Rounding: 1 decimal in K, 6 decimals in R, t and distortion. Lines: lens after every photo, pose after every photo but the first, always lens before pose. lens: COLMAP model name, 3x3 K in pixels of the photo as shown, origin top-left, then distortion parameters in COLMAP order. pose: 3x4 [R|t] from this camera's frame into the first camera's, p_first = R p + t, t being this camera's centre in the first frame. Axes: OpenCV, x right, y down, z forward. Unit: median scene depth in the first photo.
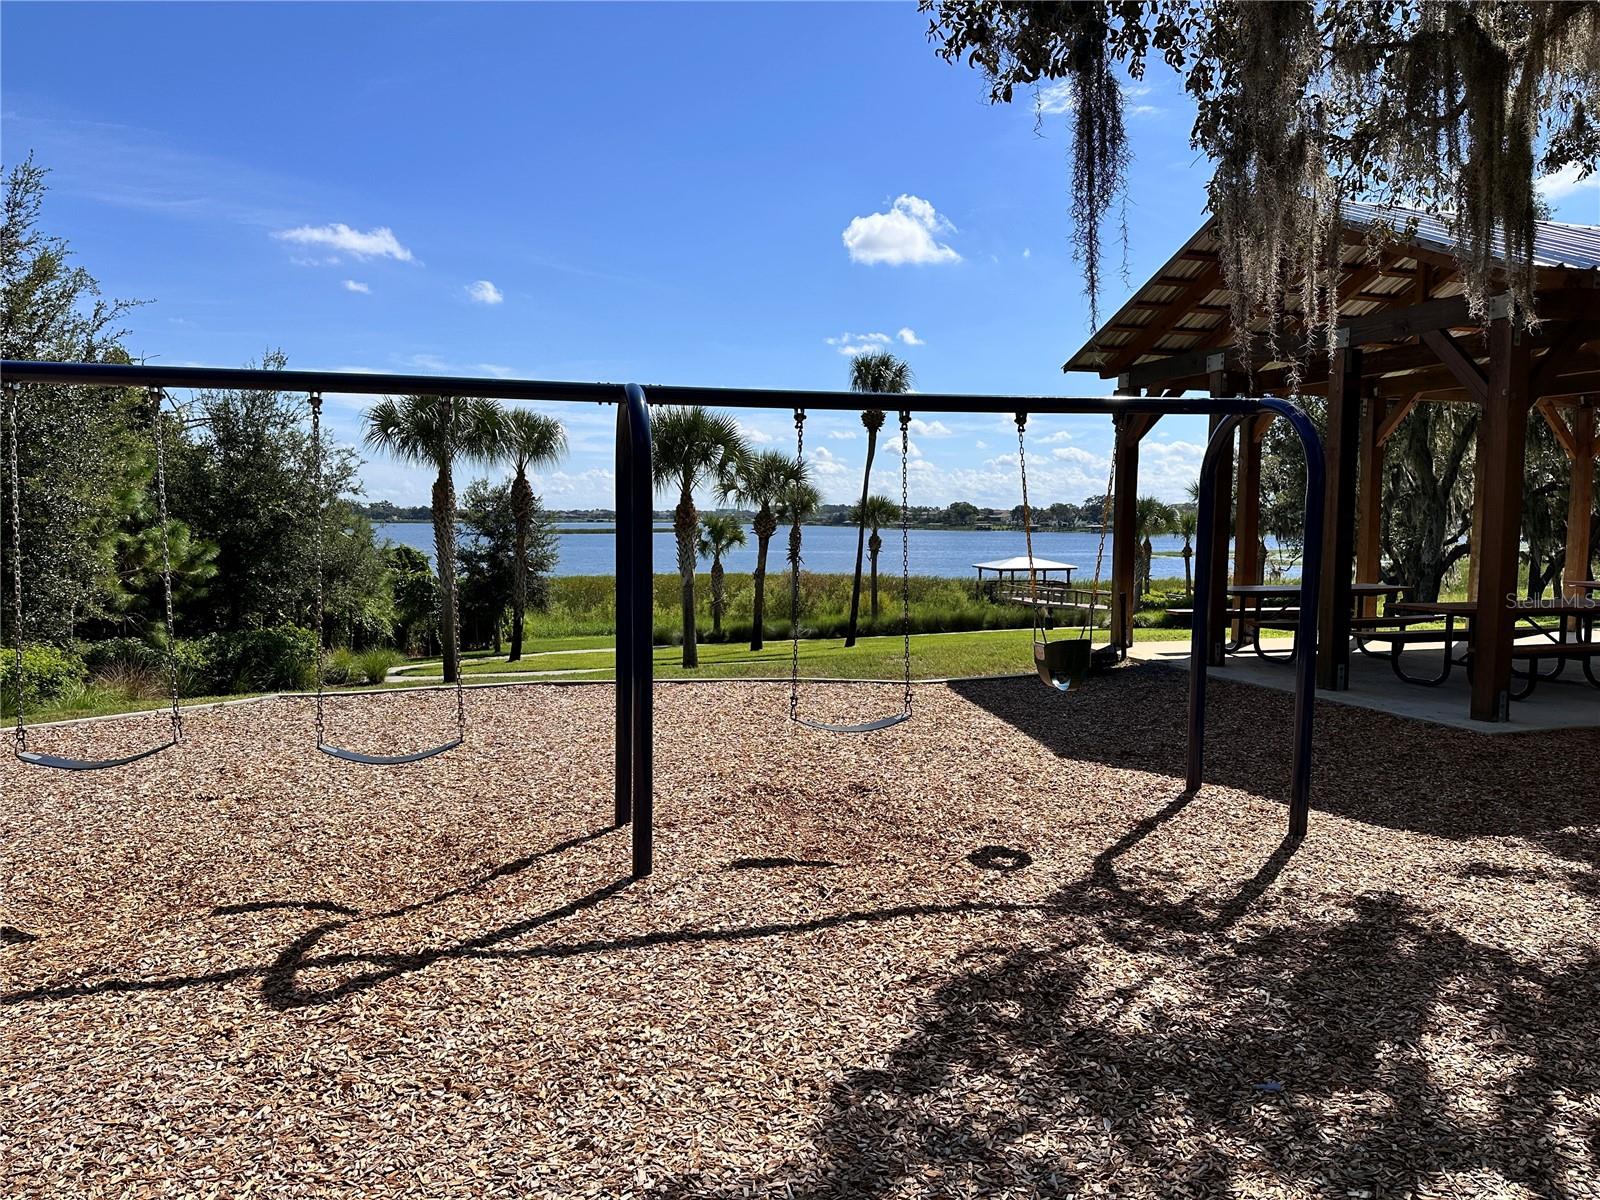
lens RADIAL K [[1125.3, 0, 793.8], [0, 1125.3, 600.7], [0, 0, 1]] dist [0.004136, 0.000194]
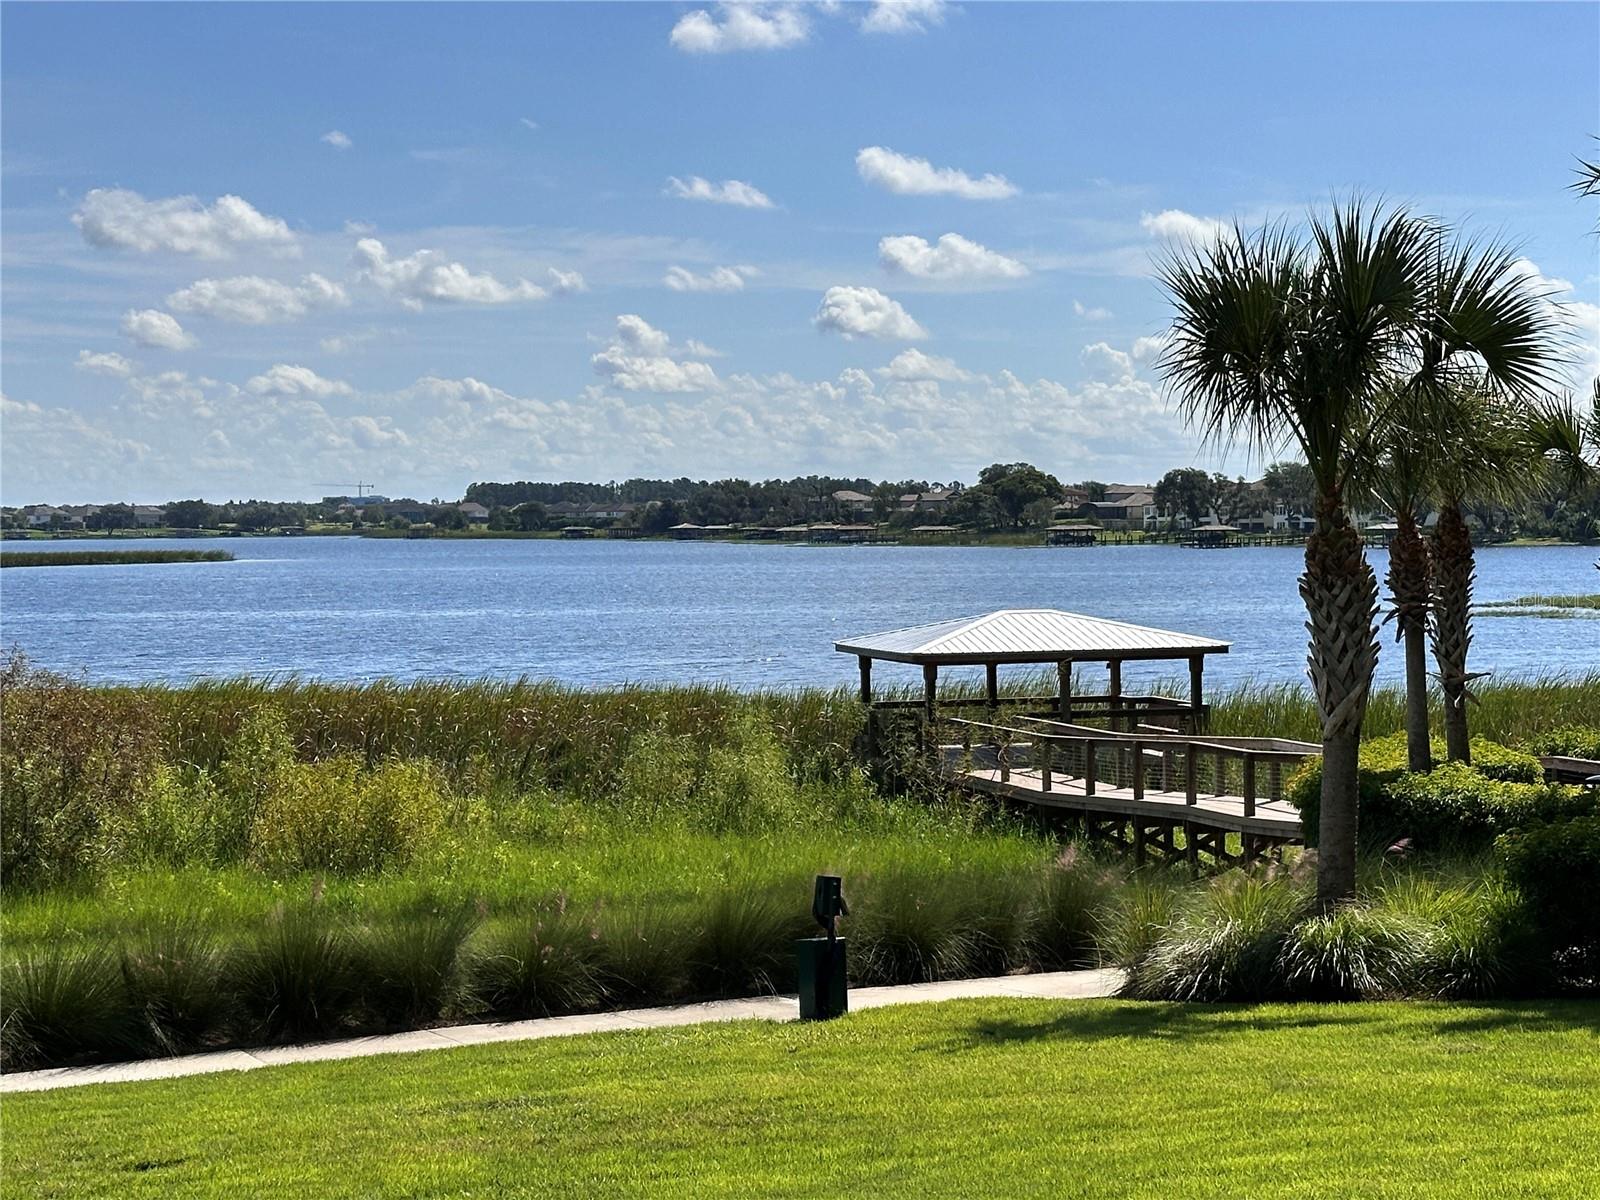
lens RADIAL K [[3212.6, 0, 801.8], [0, 3212.6, 600.4], [0, 0, 1]] dist [-0.003788, 0.000000]
pose [[0.997076, -0.016313, 0.074657, 0.093728], [0.019889, 0.998678, -0.047407, -0.006484], [-0.073785, 0.048754, 0.996082, 0.258322]]
